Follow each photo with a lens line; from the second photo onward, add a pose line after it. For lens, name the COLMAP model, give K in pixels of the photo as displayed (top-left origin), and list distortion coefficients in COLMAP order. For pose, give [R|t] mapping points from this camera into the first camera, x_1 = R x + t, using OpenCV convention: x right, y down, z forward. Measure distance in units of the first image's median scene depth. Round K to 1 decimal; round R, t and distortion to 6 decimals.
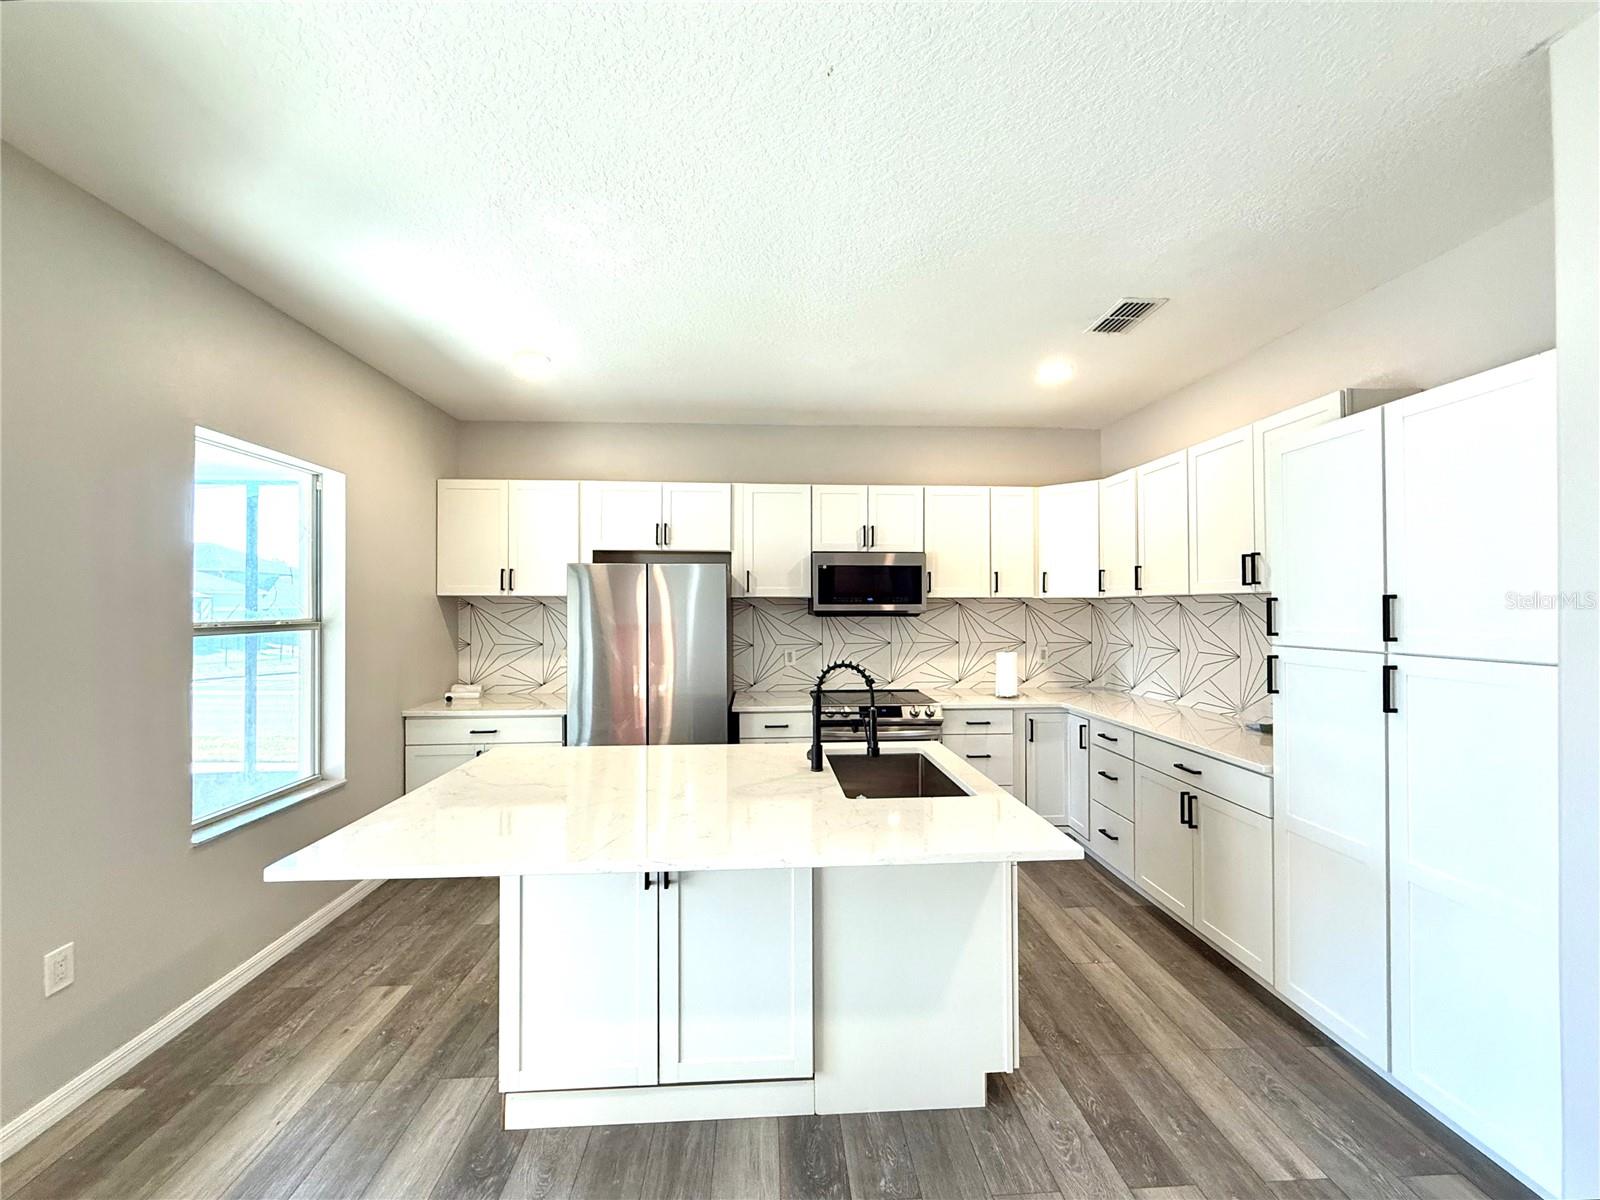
lens RADIAL K [[659.0, 0, 800.0], [0, 659.0, 600.0], [0, 0, 1]] dist [-0.000159, -0.000231]
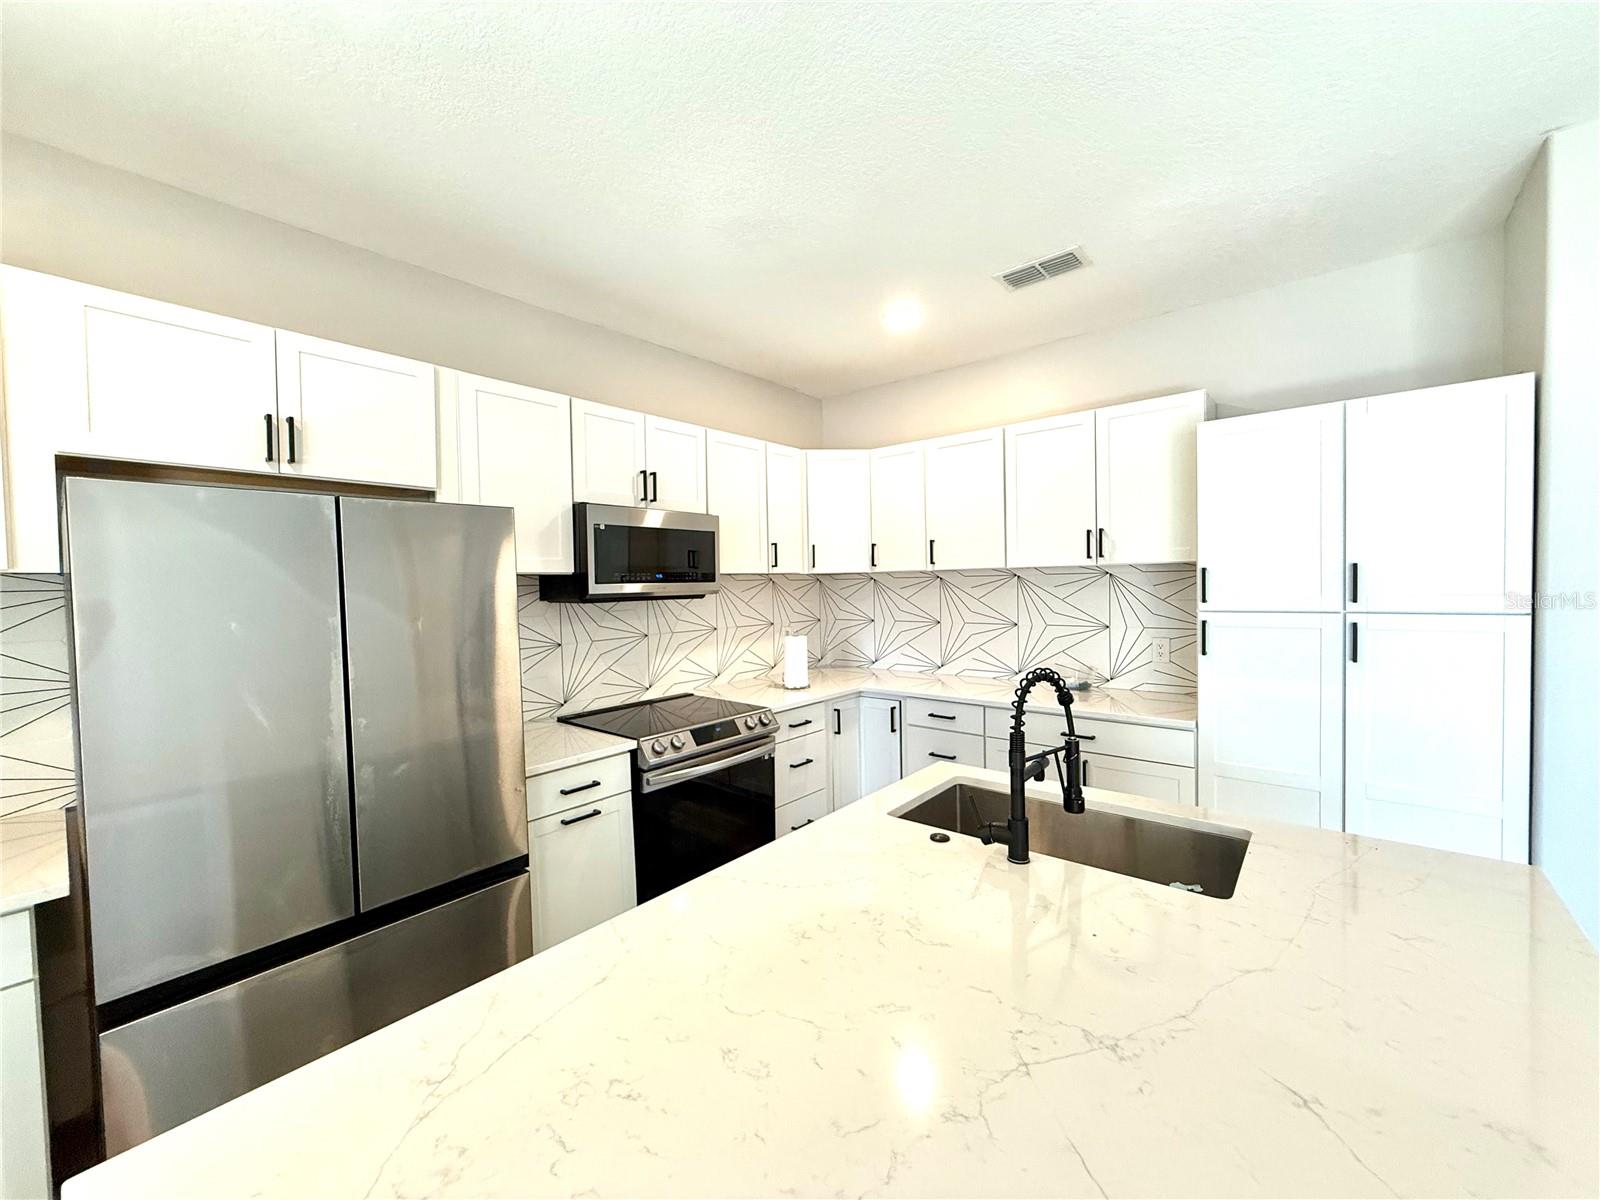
lens RADIAL K [[635.0, 0, 794.8], [0, 635.0, 600.2], [0, 0, 1]] dist [0.001543, -0.000262]
pose [[0.691025, -0.033226, 0.722067, -0.304514], [0.012408, 0.999341, 0.034109, 0.003560], [-0.722725, -0.014611, 0.690982, 0.450653]]
